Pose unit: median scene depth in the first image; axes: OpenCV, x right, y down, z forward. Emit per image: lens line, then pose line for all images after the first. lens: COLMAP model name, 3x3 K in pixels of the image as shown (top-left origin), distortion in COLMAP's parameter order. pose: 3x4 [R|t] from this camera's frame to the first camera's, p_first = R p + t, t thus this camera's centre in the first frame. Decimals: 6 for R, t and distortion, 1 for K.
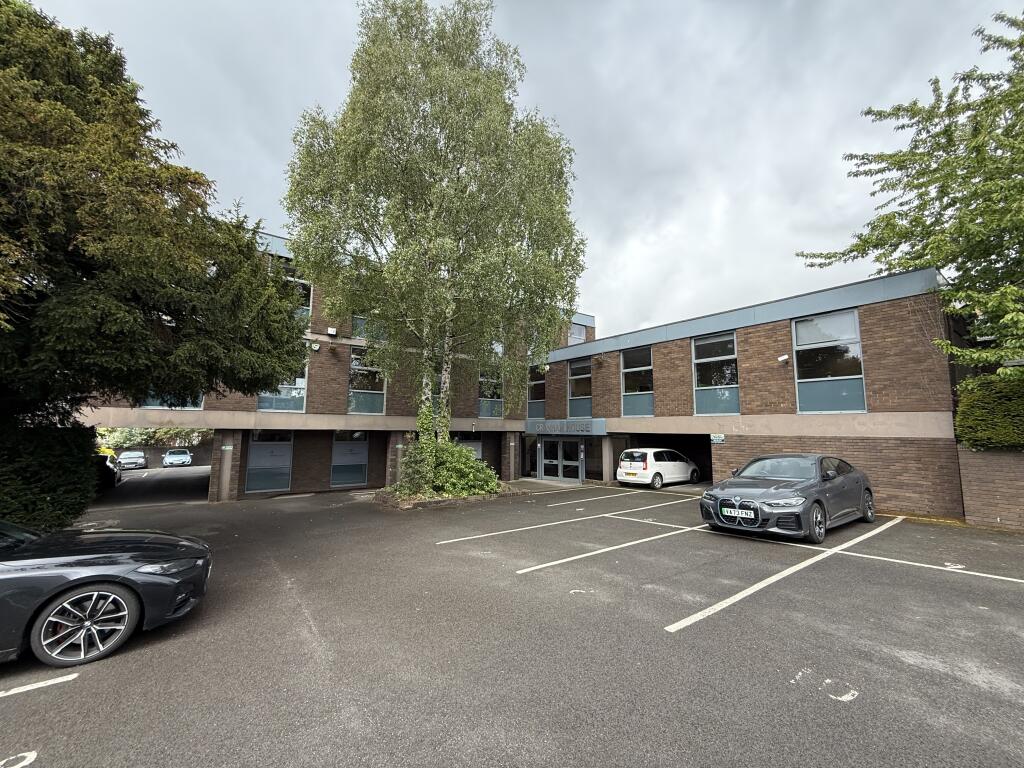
lens RADIAL K [[404.3, 0, 509.6], [0, 404.3, 388.7], [0, 0, 1]] dist [0.000358, -0.000326]
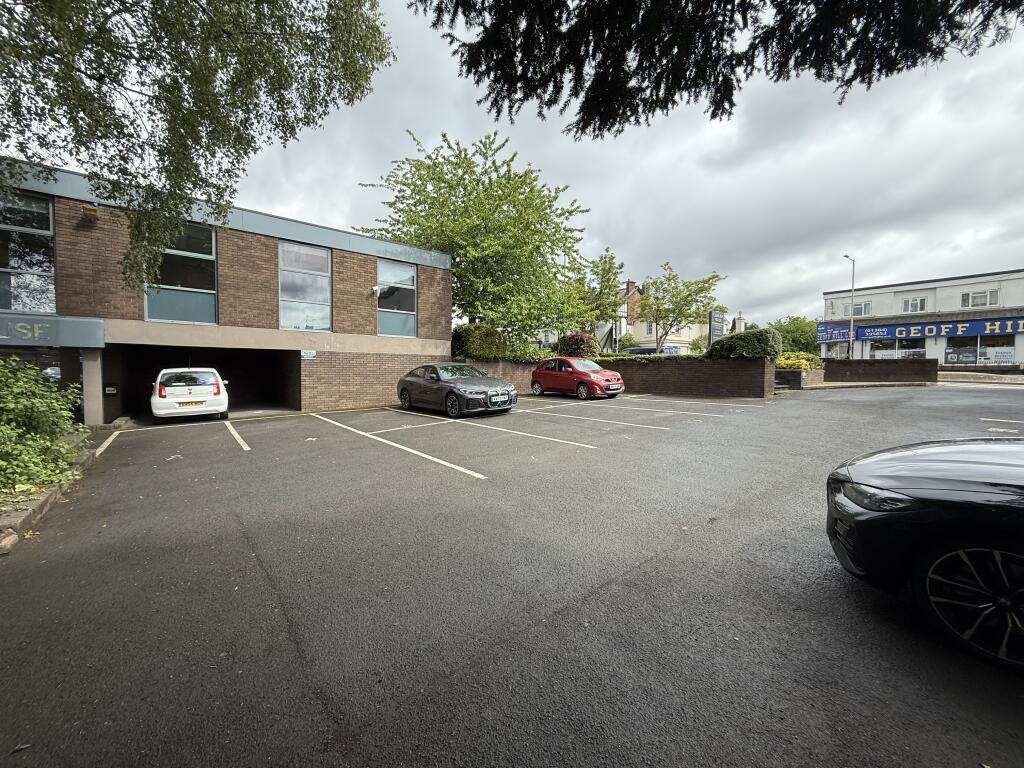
lens RADIAL K [[404.3, 0, 510.8], [0, 404.3, 387.5], [0, 0, 1]] dist [0.000358, -0.000326]
pose [[-0.056788, -0.051300, 0.997067, -0.334433], [-0.109720, 0.992951, 0.044839, 0.069983], [-0.992339, -0.106852, -0.062016, 0.379650]]
